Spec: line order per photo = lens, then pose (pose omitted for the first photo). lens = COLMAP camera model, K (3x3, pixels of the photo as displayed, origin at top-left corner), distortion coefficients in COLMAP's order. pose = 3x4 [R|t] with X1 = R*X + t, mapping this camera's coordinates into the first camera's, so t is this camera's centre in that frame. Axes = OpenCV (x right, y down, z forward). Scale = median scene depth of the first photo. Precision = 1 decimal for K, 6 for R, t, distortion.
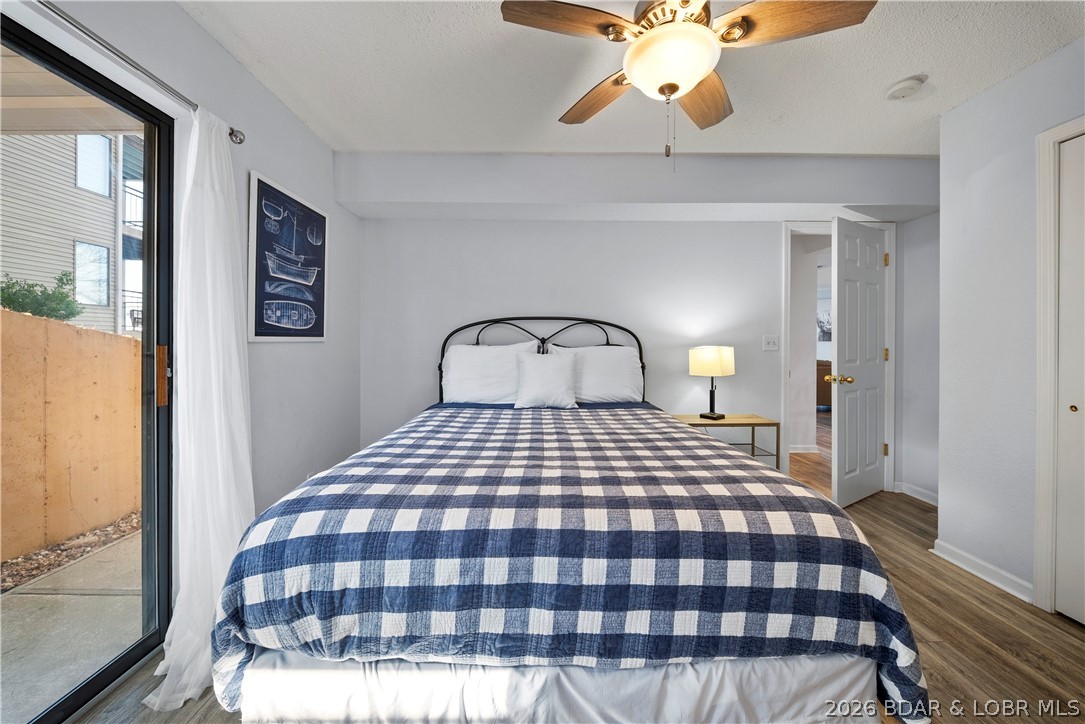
lens RADIAL K [[386.0, 0, 554.7], [0, 386.0, 342.6], [0, 0, 1]] dist [-0.003558, -0.001487]
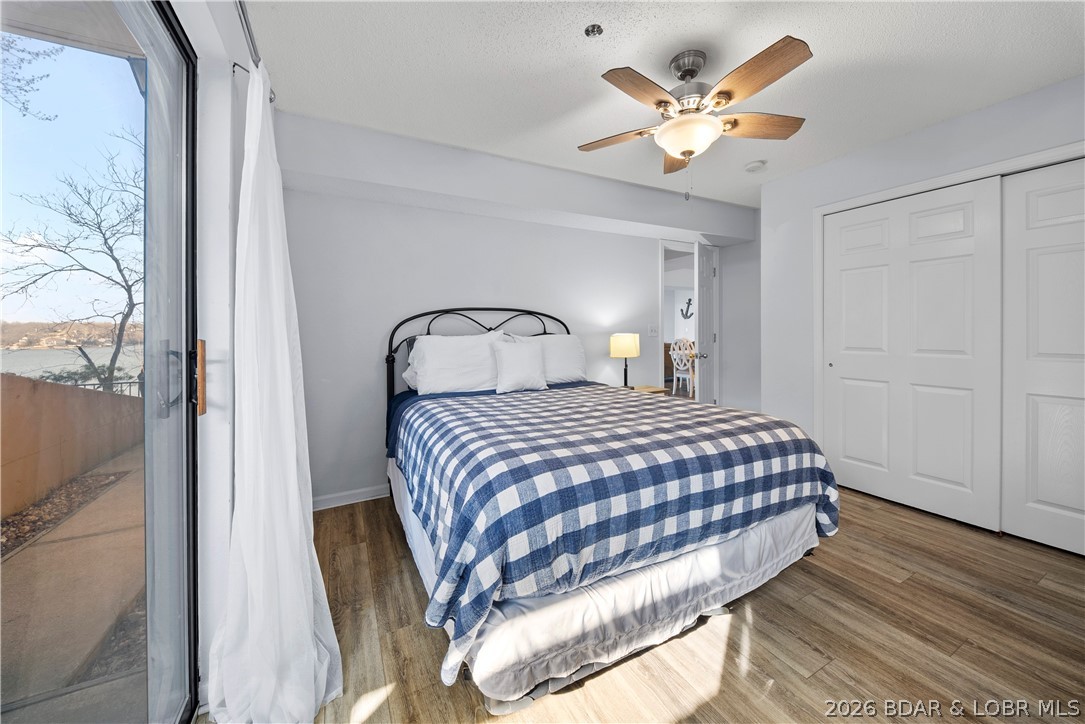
lens RADIAL K [[386.0, 0, 554.0], [0, 386.0, 332.6], [0, 0, 1]] dist [-0.003558, -0.001487]
pose [[0.895800, -0.011313, 0.444313, -0.827141], [0.011510, 0.999931, 0.002255, 0.000399], [-0.444308, 0.003094, 0.895869, -0.060394]]
